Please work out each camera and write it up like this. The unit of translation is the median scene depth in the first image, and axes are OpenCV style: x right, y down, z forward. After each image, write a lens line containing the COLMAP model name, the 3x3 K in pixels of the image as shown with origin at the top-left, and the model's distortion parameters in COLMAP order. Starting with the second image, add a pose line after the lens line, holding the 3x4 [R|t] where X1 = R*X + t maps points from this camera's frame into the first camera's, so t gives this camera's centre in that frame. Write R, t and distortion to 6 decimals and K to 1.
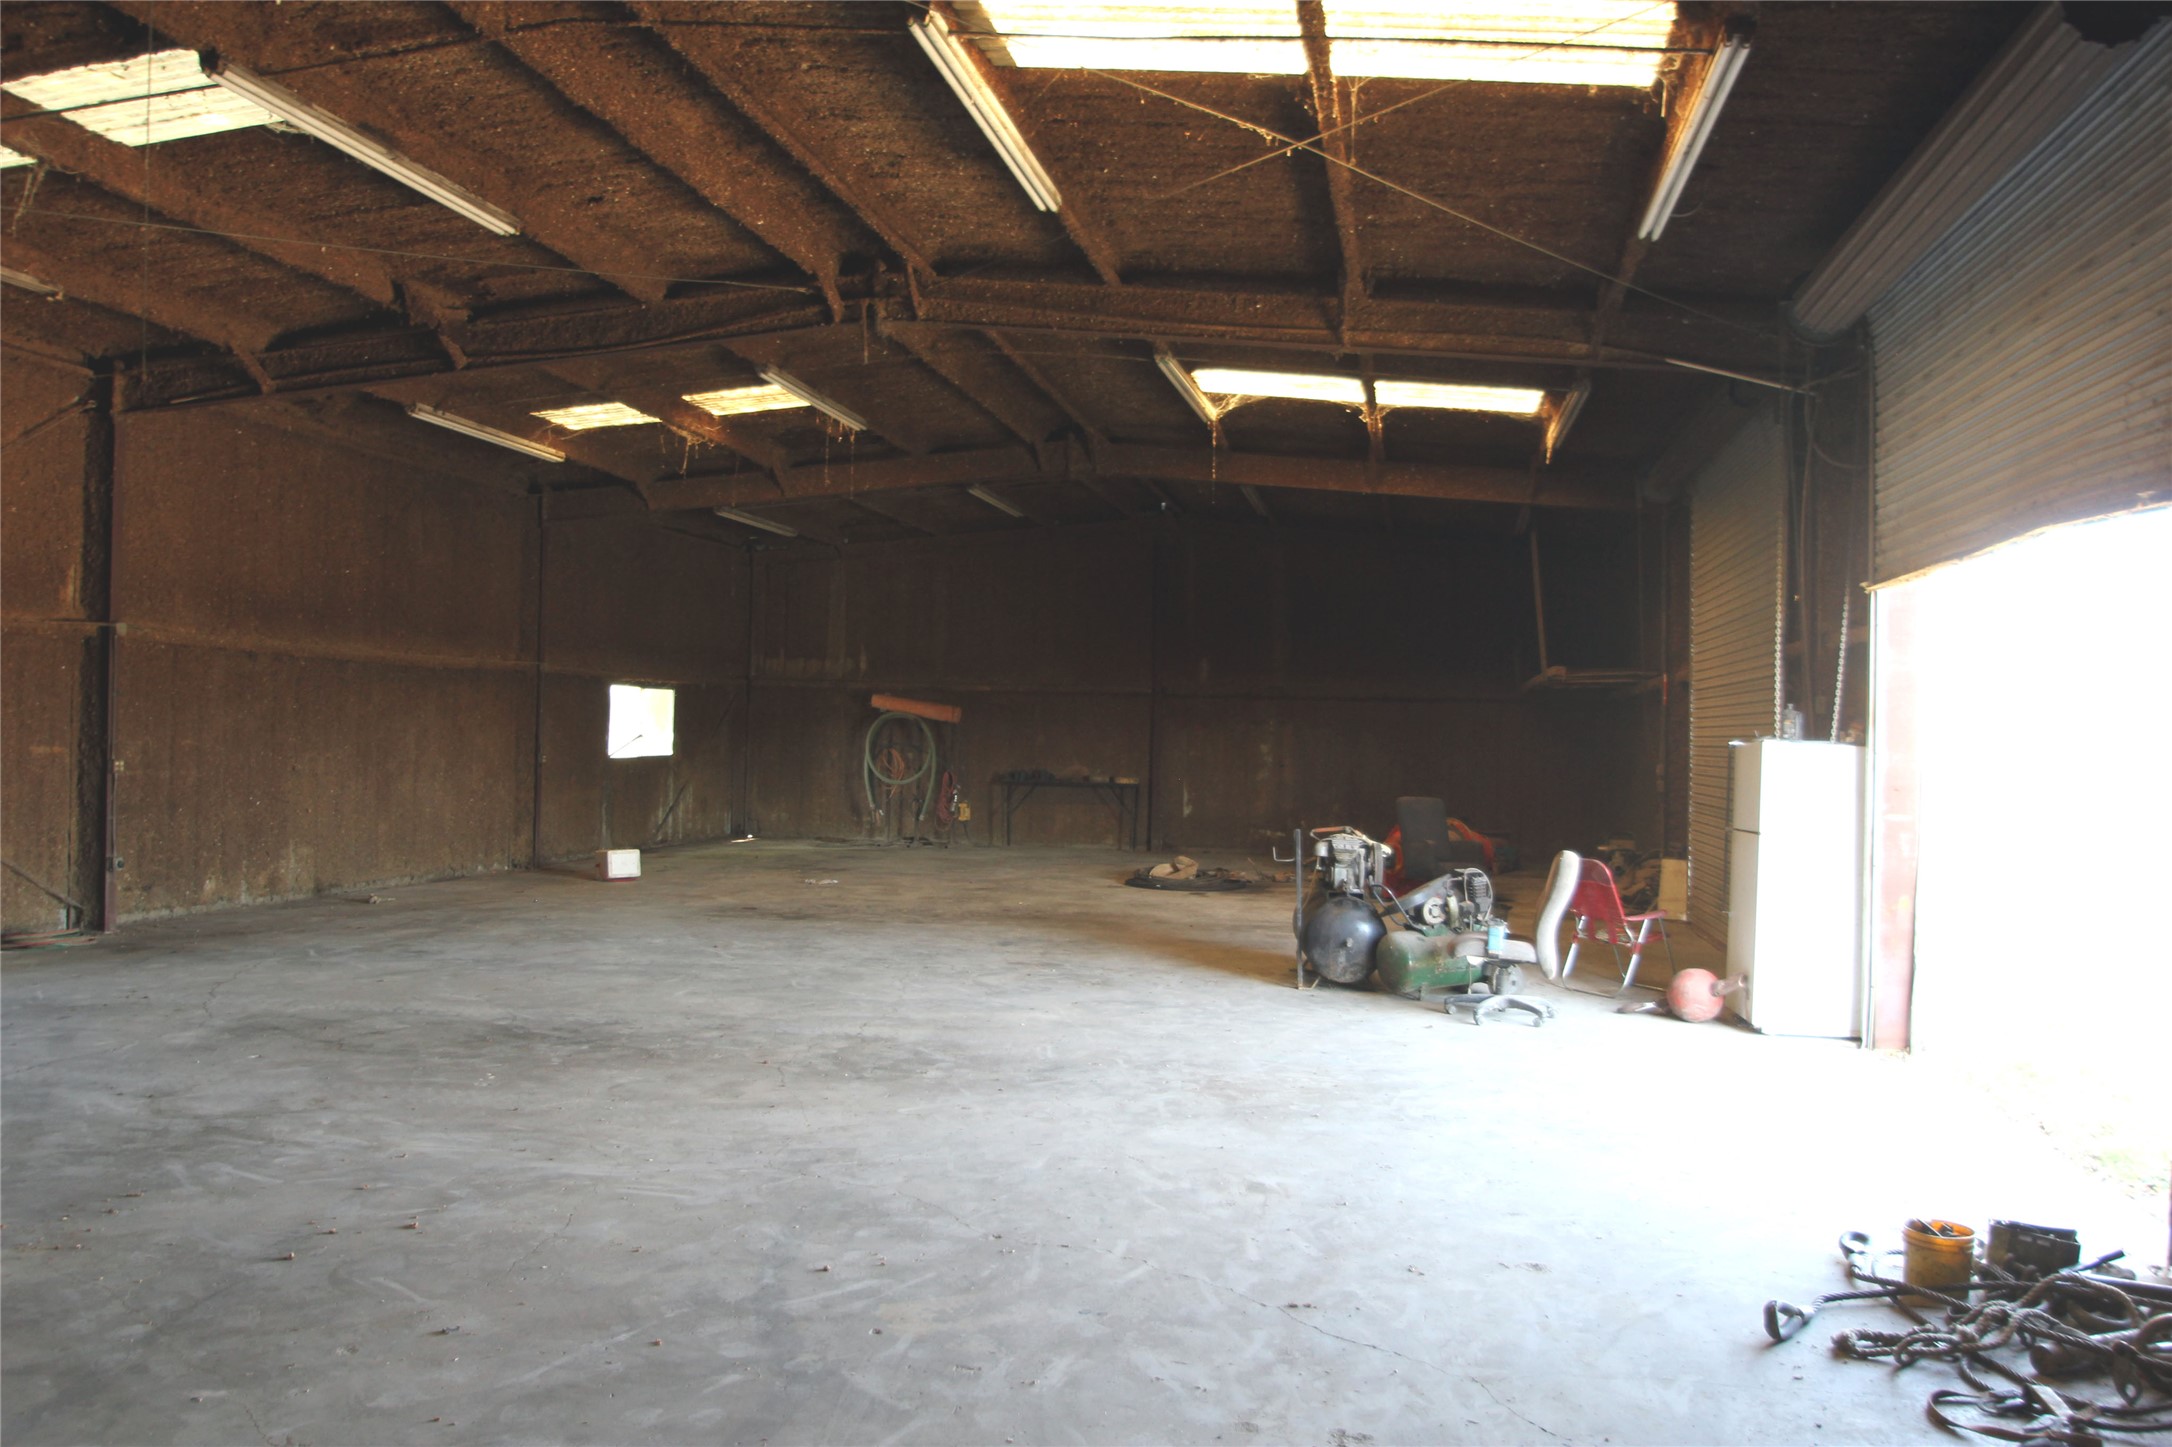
lens RADIAL K [[1646.2, 0, 1092.2], [0, 1646.2, 733.5], [0, 0, 1]] dist [-0.033069, -0.005317]
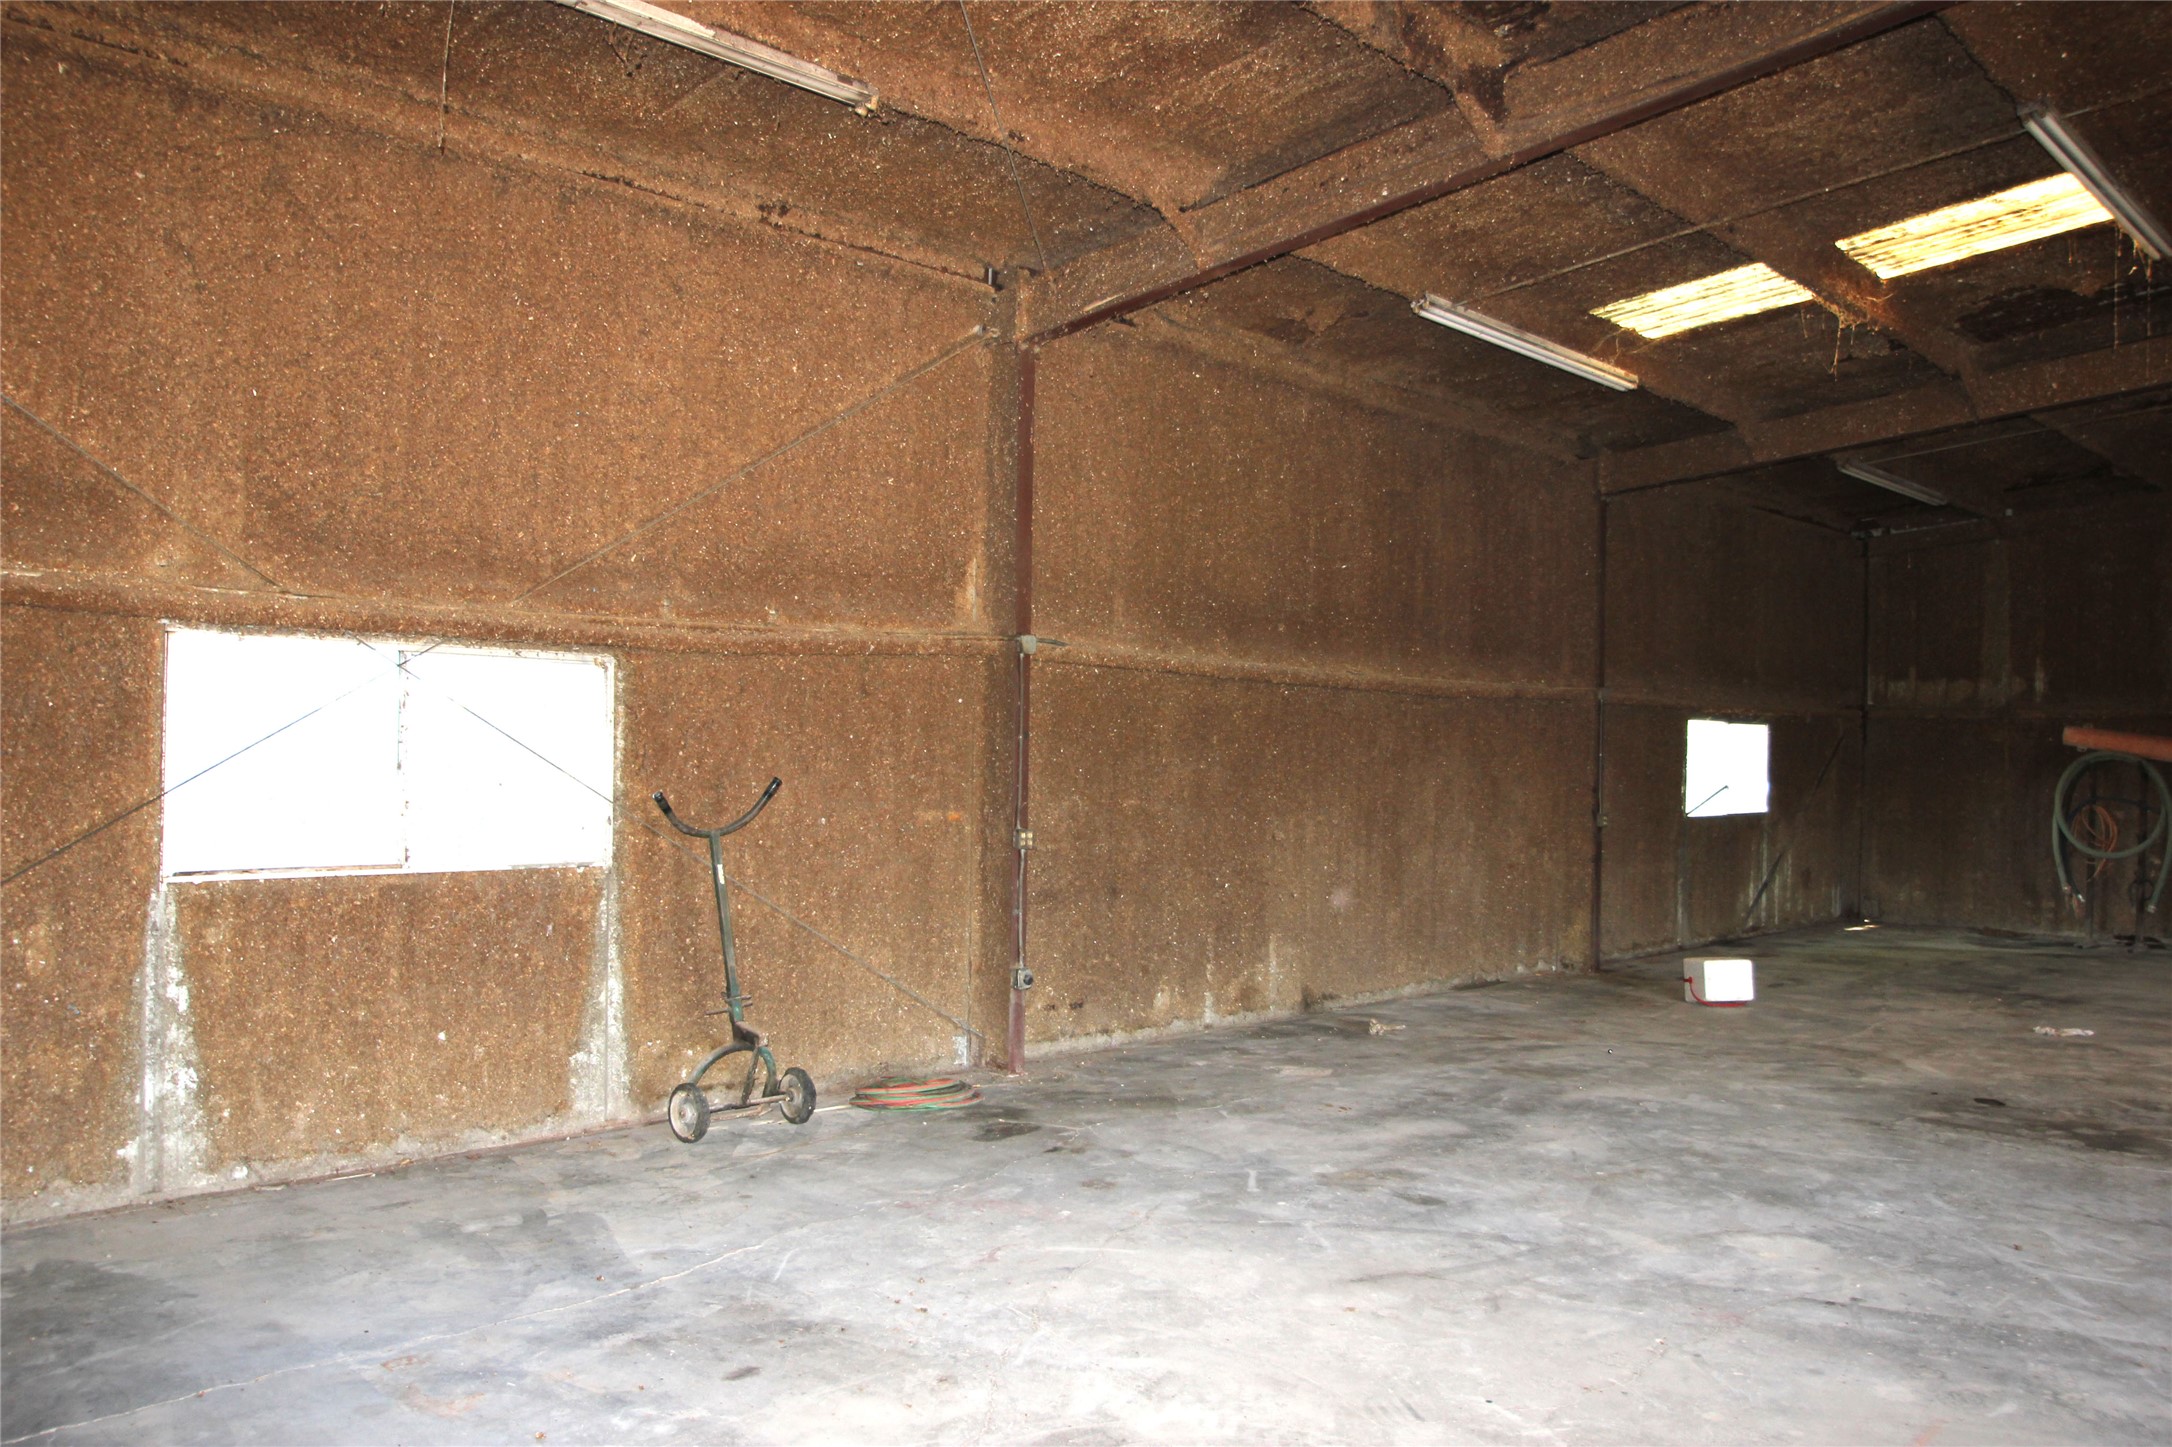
lens RADIAL K [[1601.6, 0, 1125.6], [0, 1601.6, 731.9], [0, 0, 1]] dist [-0.031064, -0.003668]
pose [[0.830457, -0.016485, -0.556839, -0.129226], [0.001267, 0.999615, -0.027703, -0.005097], [0.557081, 0.022300, 0.830158, 0.327095]]
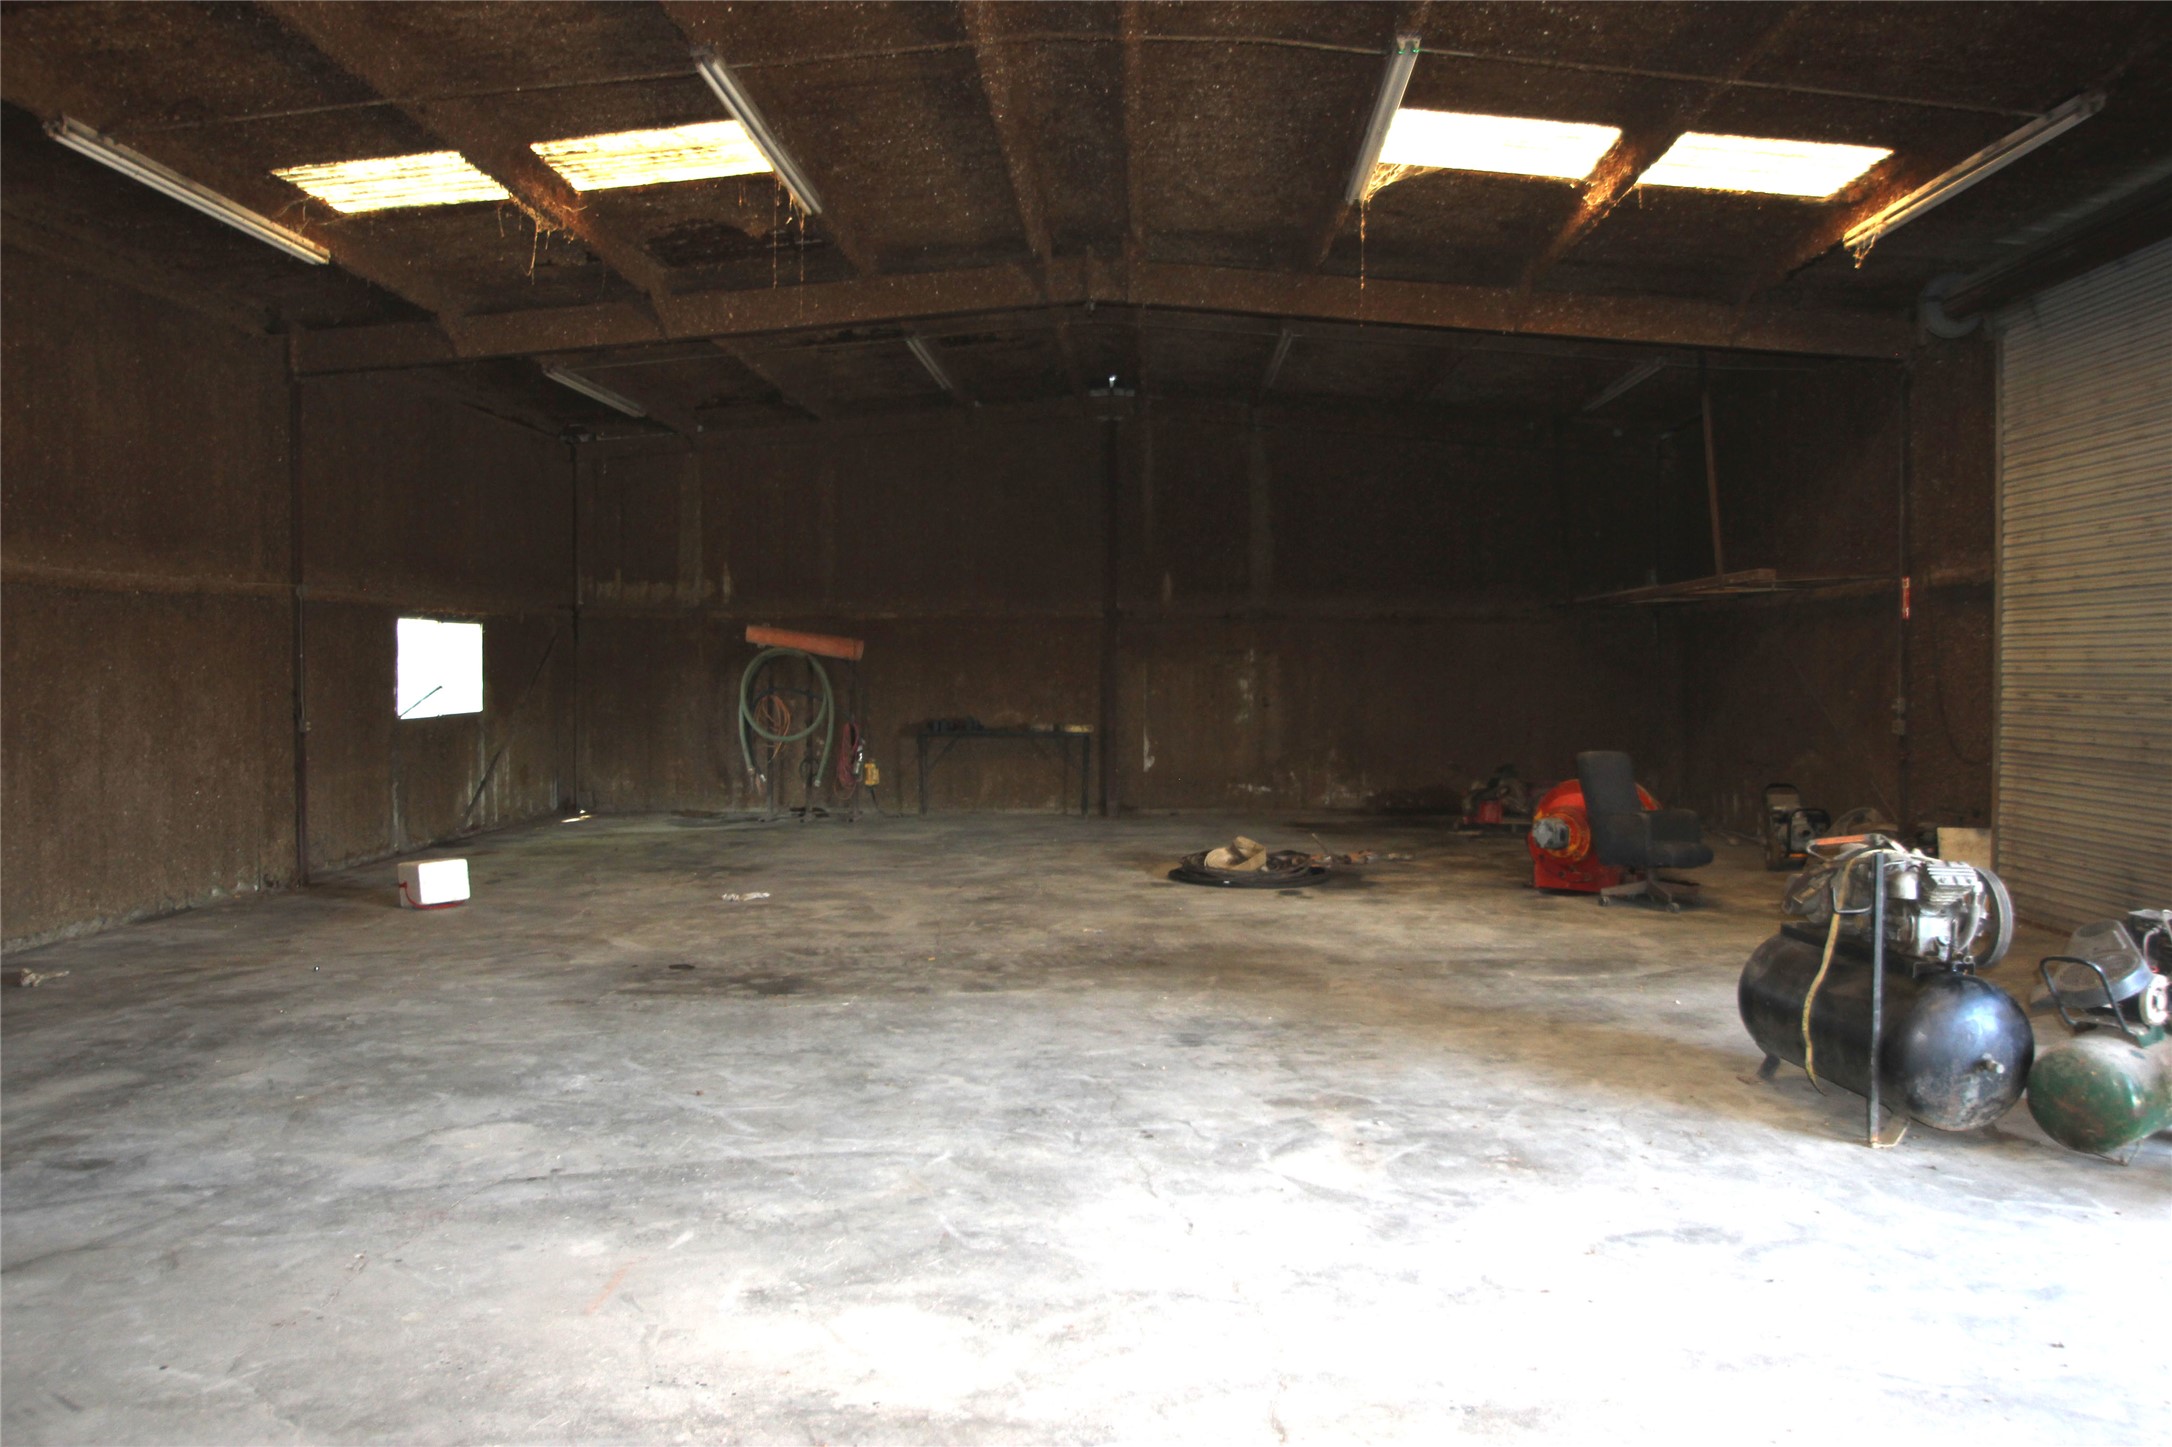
lens RADIAL K [[1601.6, 0, 1107.3], [0, 1601.6, 735.8], [0, 0, 1]] dist [-0.031064, -0.003668]
pose [[0.987211, -0.027580, 0.157015, -0.122243], [0.020558, 0.998722, 0.046171, -0.004766], [-0.158088, -0.042353, 0.986516, 0.328607]]
